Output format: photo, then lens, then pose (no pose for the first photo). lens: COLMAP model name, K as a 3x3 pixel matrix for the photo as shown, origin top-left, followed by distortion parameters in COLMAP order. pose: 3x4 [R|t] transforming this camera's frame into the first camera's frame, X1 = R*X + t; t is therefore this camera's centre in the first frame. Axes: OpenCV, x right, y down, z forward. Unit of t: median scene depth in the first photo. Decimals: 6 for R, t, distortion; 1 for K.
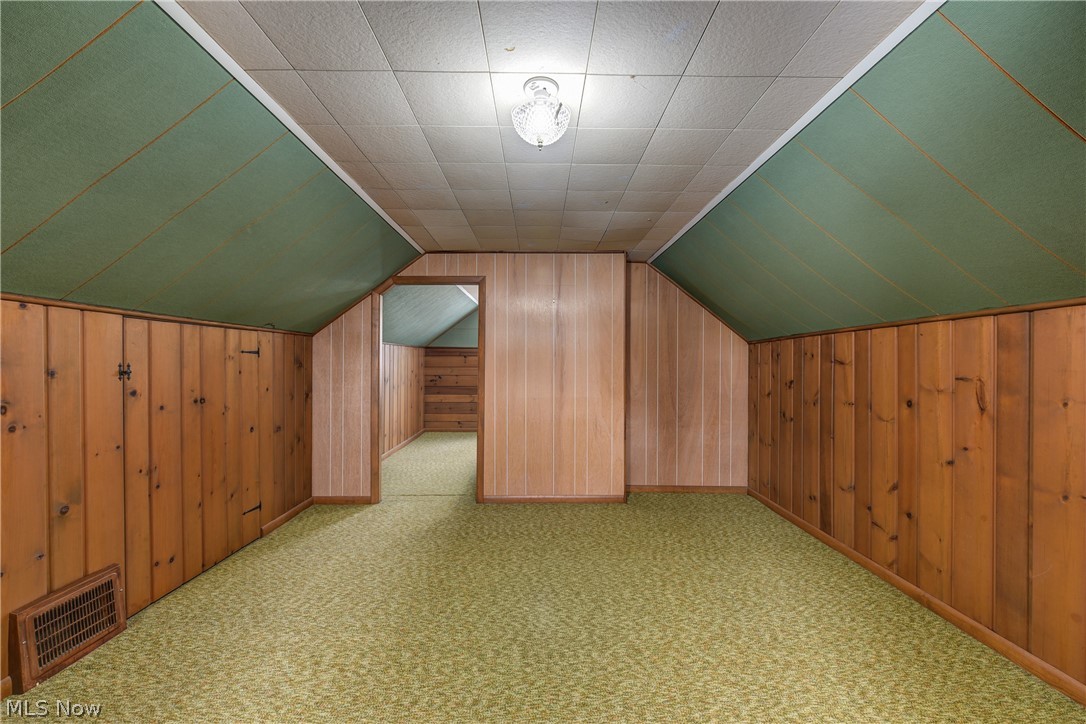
lens RADIAL K [[435.0, 0, 544.5], [0, 435.0, 365.5], [0, 0, 1]] dist [0.002074, 0.000604]
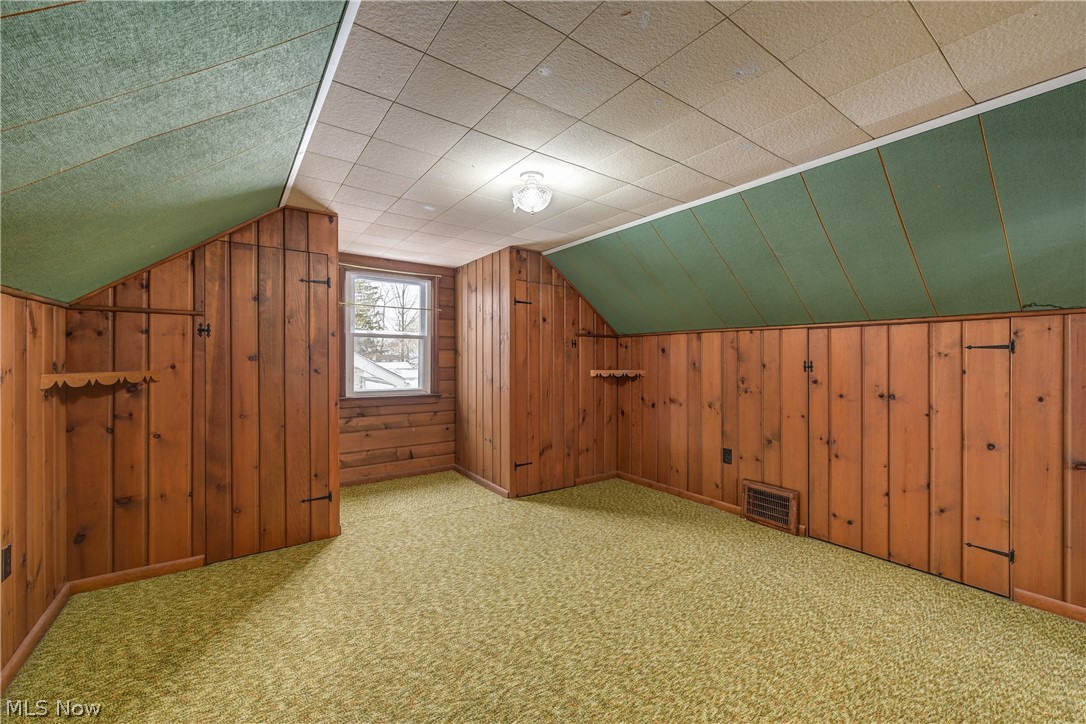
lens RADIAL K [[435.0, 0, 545.4], [0, 435.0, 359.6], [0, 0, 1]] dist [0.002074, 0.000604]
pose [[-0.819010, -0.005581, -0.573752, 0.539227], [-0.009129, 0.999953, 0.003304, -0.004932], [0.573706, 0.007944, -0.819023, 1.502396]]
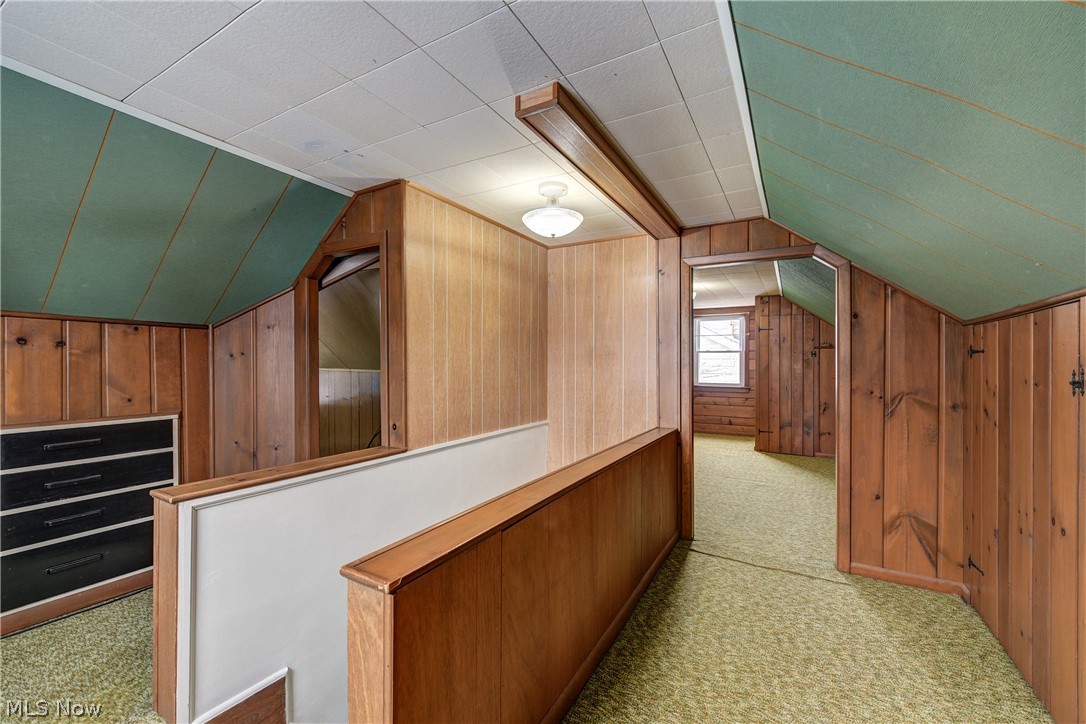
lens RADIAL K [[435.0, 0, 552.7], [0, 435.0, 365.5], [0, 0, 1]] dist [0.002074, 0.000604]
pose [[-0.863161, -0.007593, 0.504872, -0.558221], [-0.002418, 0.999938, 0.010904, -0.024611], [-0.504923, 0.008191, -0.863126, 3.010624]]
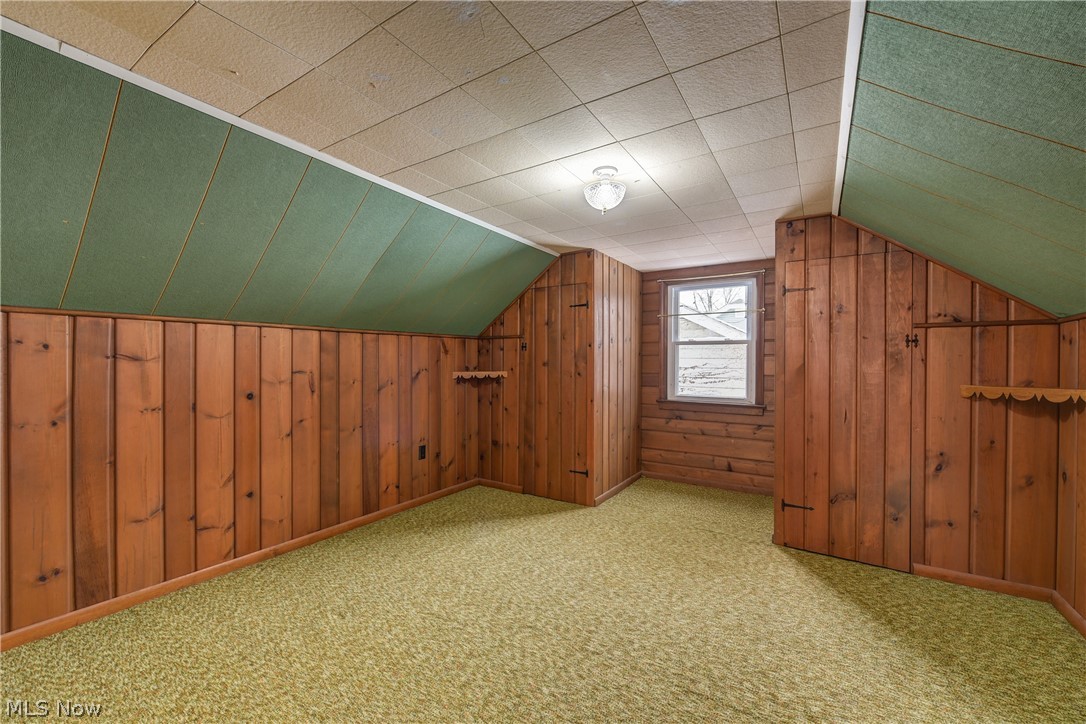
lens RADIAL K [[435.0, 0, 542.6], [0, 435.0, 366.7], [0, 0, 1]] dist [0.002074, 0.000604]
pose [[-0.833681, -0.011344, 0.552130, -0.420091], [-0.006747, 0.999924, 0.010356, -0.005438], [-0.552205, 0.004909, -0.833694, 1.532563]]
